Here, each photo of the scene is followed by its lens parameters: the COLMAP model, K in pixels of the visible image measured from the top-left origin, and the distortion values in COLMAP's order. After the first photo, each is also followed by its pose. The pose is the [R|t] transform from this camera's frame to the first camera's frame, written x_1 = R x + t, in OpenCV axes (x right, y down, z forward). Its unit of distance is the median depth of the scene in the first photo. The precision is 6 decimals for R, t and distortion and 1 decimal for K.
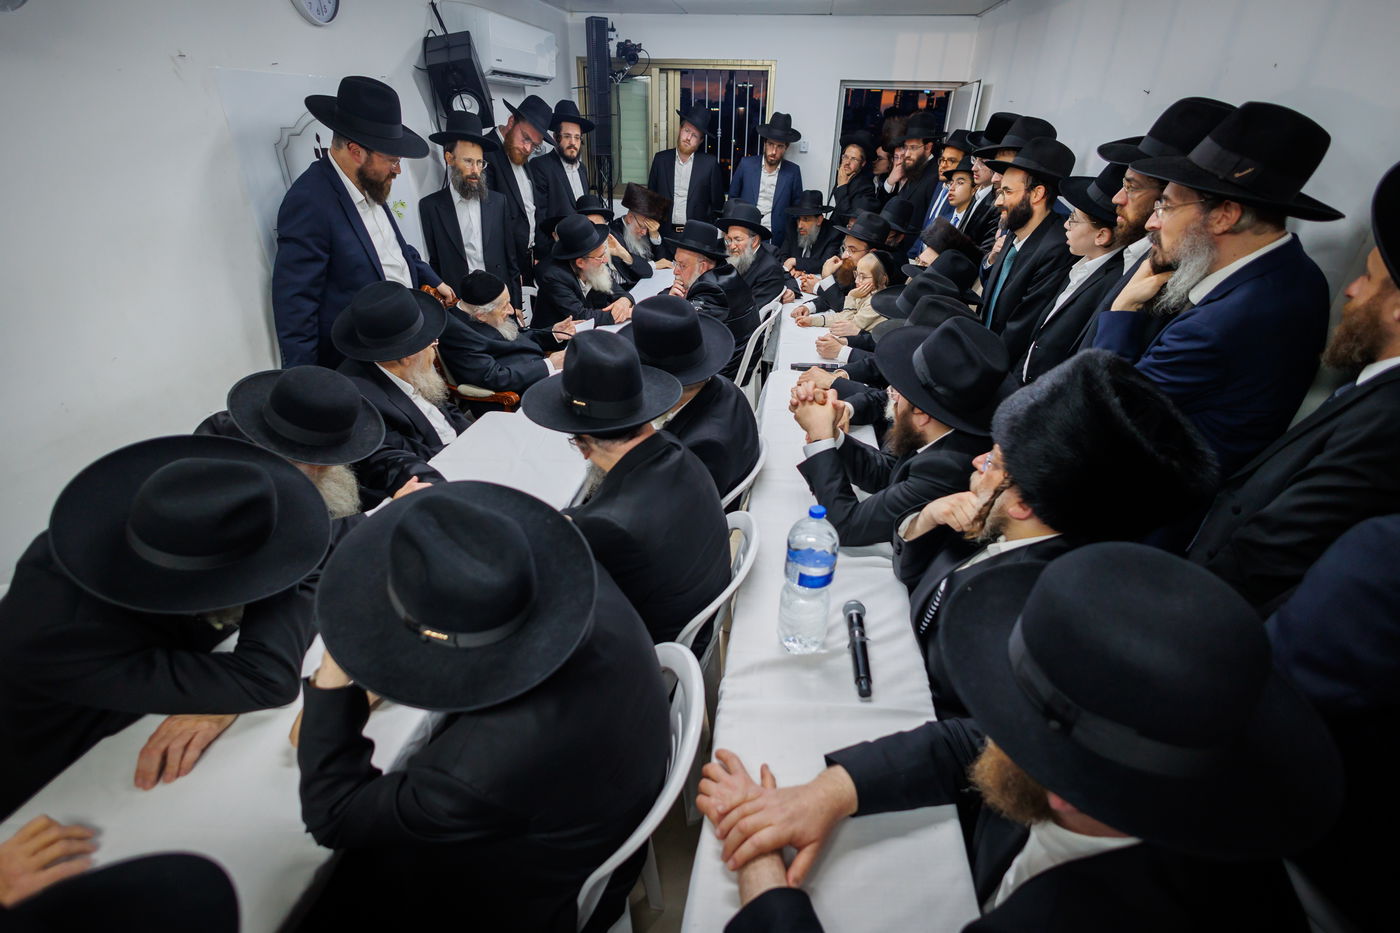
lens RADIAL K [[638.7, 0, 694.4], [0, 638.7, 467.1], [0, 0, 1]] dist [-0.010309, 0.000667]
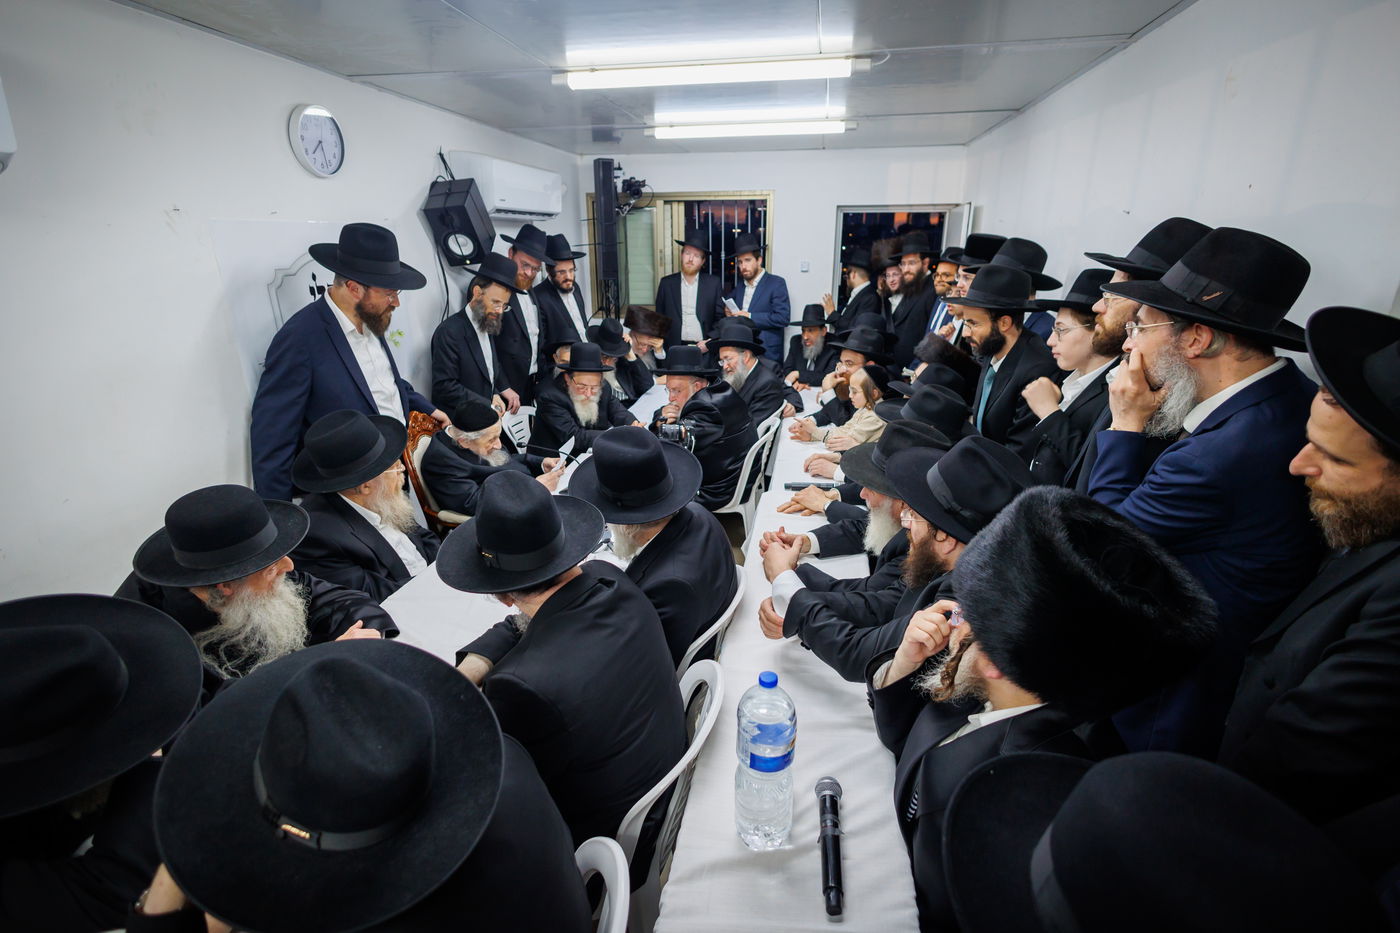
lens RADIAL K [[638.7, 0, 703.2], [0, 638.7, 460.9], [0, 0, 1]] dist [-0.010309, 0.000667]
pose [[0.998995, -0.018589, -0.040794, 0.082097], [0.011611, 0.986217, -0.165051, -0.044874], [0.043300, 0.164411, 0.985441, 0.055801]]
